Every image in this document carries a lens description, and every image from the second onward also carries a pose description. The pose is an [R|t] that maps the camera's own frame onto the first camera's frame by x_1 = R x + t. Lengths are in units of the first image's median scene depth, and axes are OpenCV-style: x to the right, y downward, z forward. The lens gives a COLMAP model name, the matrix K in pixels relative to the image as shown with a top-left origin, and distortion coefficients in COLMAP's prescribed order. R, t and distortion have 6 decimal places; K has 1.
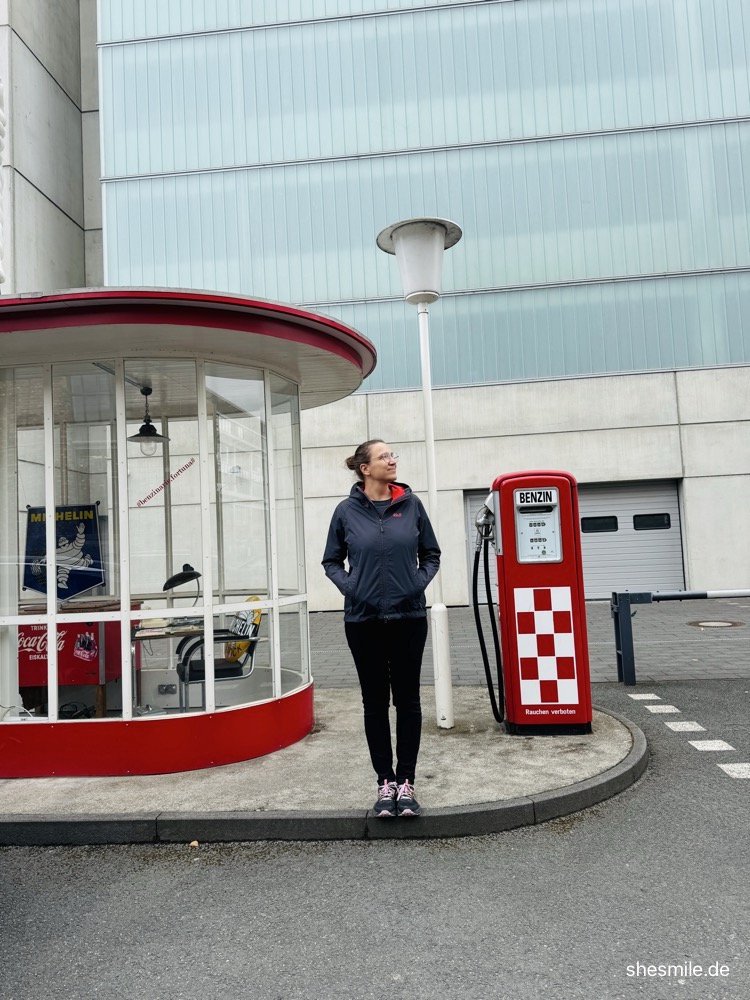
lens RADIAL K [[726.9, 0, 390.4], [0, 726.9, 495.4], [0, 0, 1]] dist [0.105542, -0.144520]
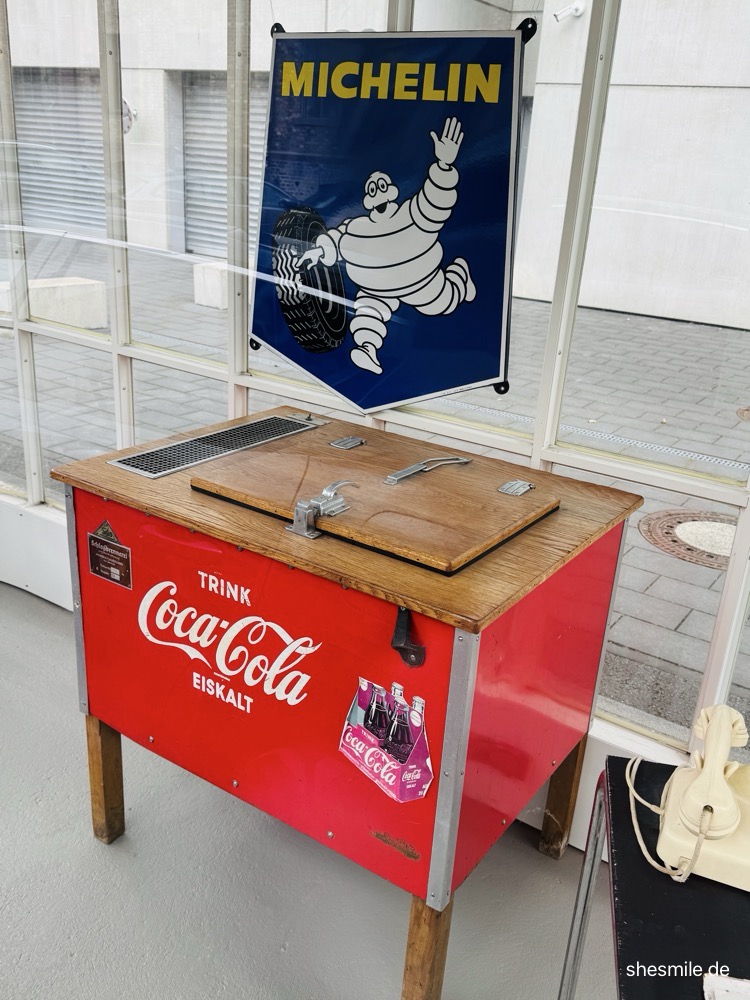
lens RADIAL K [[910.5, 0, 375.0], [0, 910.5, 500.0], [0, 0, 1]] dist [0.144824, -0.351757]
pose [[0.866793, 0.271242, -0.418446, -0.281879], [-0.075657, 0.900947, 0.427283, 0.022728], [0.492895, -0.338708, 0.801456, 0.706091]]
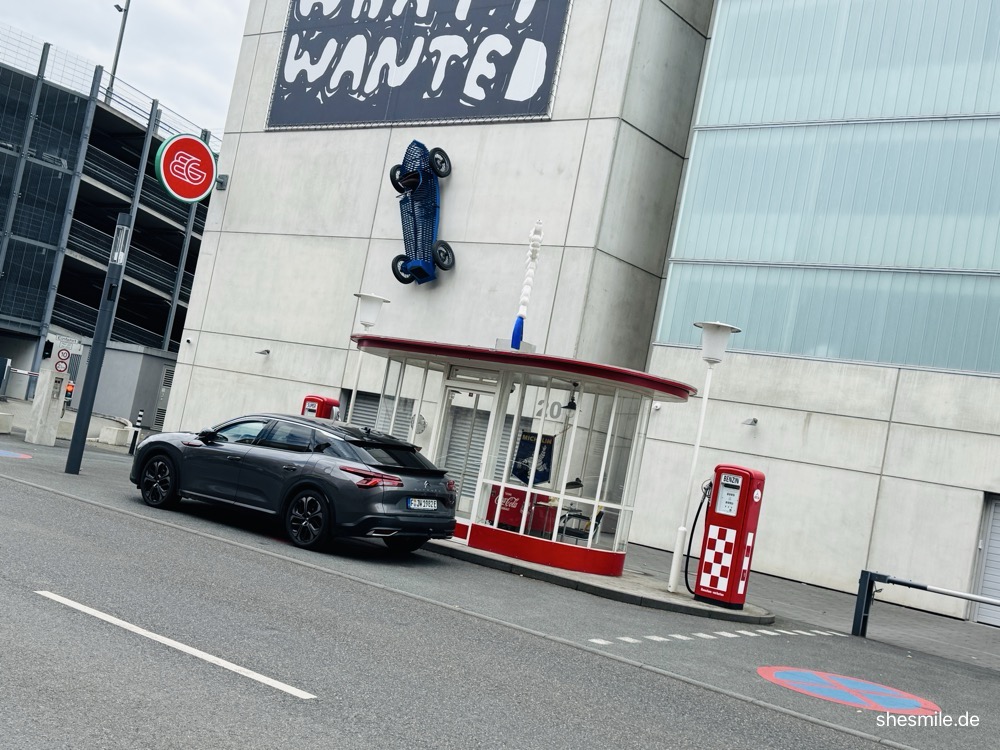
lens RADIAL K [[1191.6, 0, 500.0], [0, 1191.6, 375.0], [0, 0, 1]] dist [0.014249, 0.011786]
pose [[0.814364, 0.164537, -0.556542, 1.042357], [-0.187967, 0.982056, 0.015292, -0.149098], [0.549072, 0.092159, 0.830678, -1.426568]]
